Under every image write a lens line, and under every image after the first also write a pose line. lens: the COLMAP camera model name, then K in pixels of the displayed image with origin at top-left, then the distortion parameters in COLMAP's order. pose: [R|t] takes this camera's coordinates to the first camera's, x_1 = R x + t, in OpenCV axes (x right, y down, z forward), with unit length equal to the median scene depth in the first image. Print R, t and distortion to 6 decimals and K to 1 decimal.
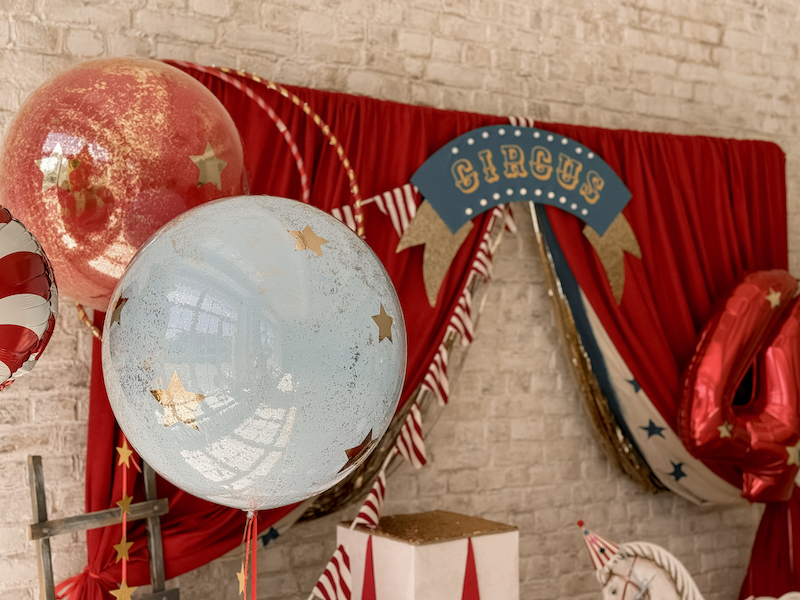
lens RADIAL K [[1136.3, 0, 400.0], [0, 1136.3, 307.0], [0, 0, 1]] dist [0.177818, -0.329799]
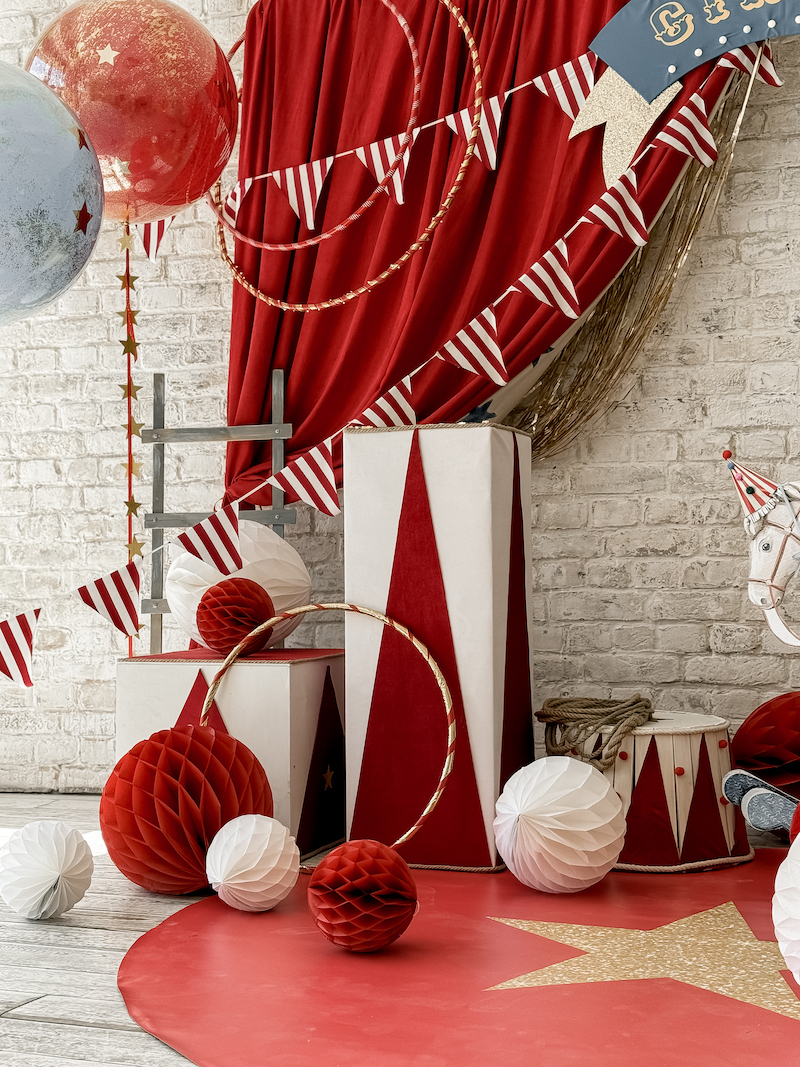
lens RADIAL K [[1557.0, 0, 398.1], [0, 1557.0, 523.5], [0, 0, 1]] dist [0.206144, -0.446137]
pose [[0.568512, -0.023266, -0.822346, 0.779180], [0.021580, 0.999678, -0.013364, 0.218265], [0.822392, -0.010149, 0.568831, 0.232813]]
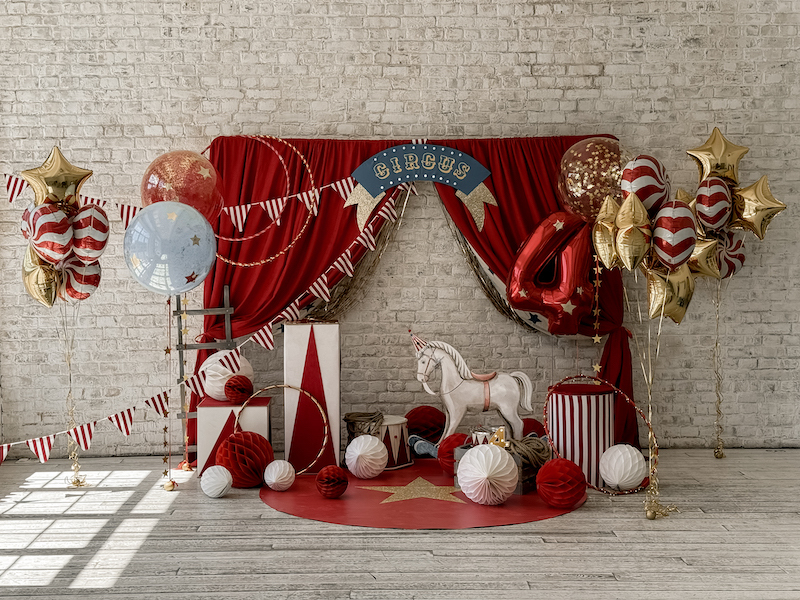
lens RADIAL K [[1193.4, 0, 387.3], [0, 1193.4, 285.6], [0, 0, 1]] dist [0.147347, -0.012718]
pose [[0.833005, 0.017583, -0.552986, 1.250906], [0.011011, 0.998770, 0.048345, -0.007693], [0.553156, -0.046360, 0.831787, -0.830641]]
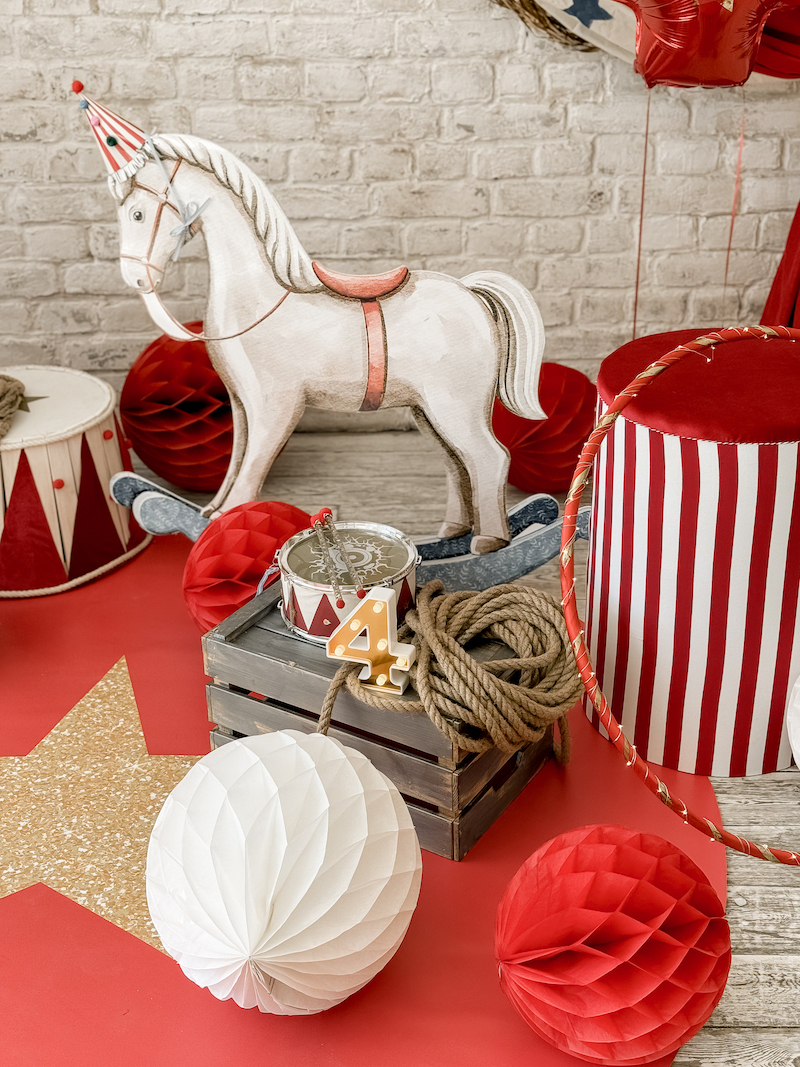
lens RADIAL K [[1557.0, 0, 398.1], [0, 1557.0, 523.5], [0, 0, 1]] dist [0.206144, -0.446137]
pose [[0.812633, 0.252960, -0.525013, 0.668536], [0.025886, 0.884327, 0.466150, 0.019945], [0.582201, -0.392400, 0.712085, 0.418225]]
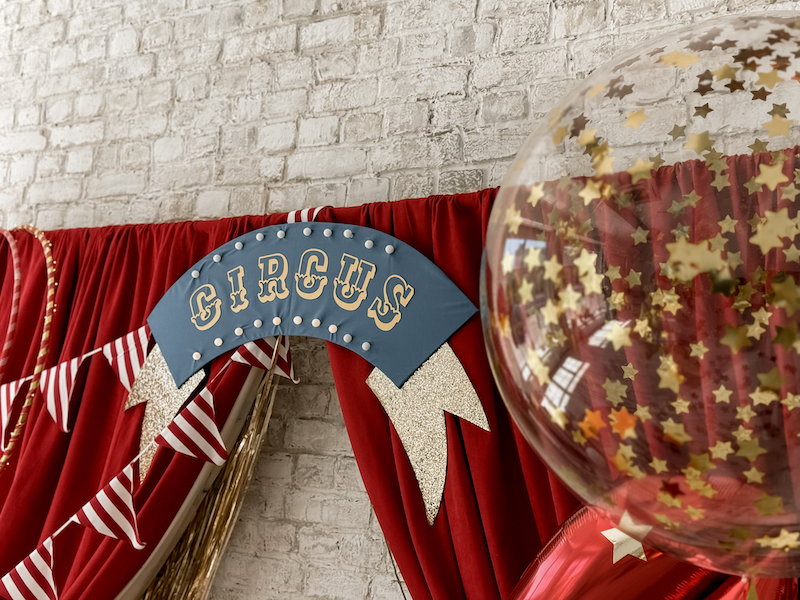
lens RADIAL K [[1116.2, 0, 395.9], [0, 1116.2, 303.8], [0, 0, 1]] dist [0.189927, -0.368023]
pose [[0.300477, -0.087597, -0.949758, 0.729112], [-0.051475, 0.992833, -0.107855, -0.044750], [0.952399, 0.081297, 0.293814, 0.865201]]
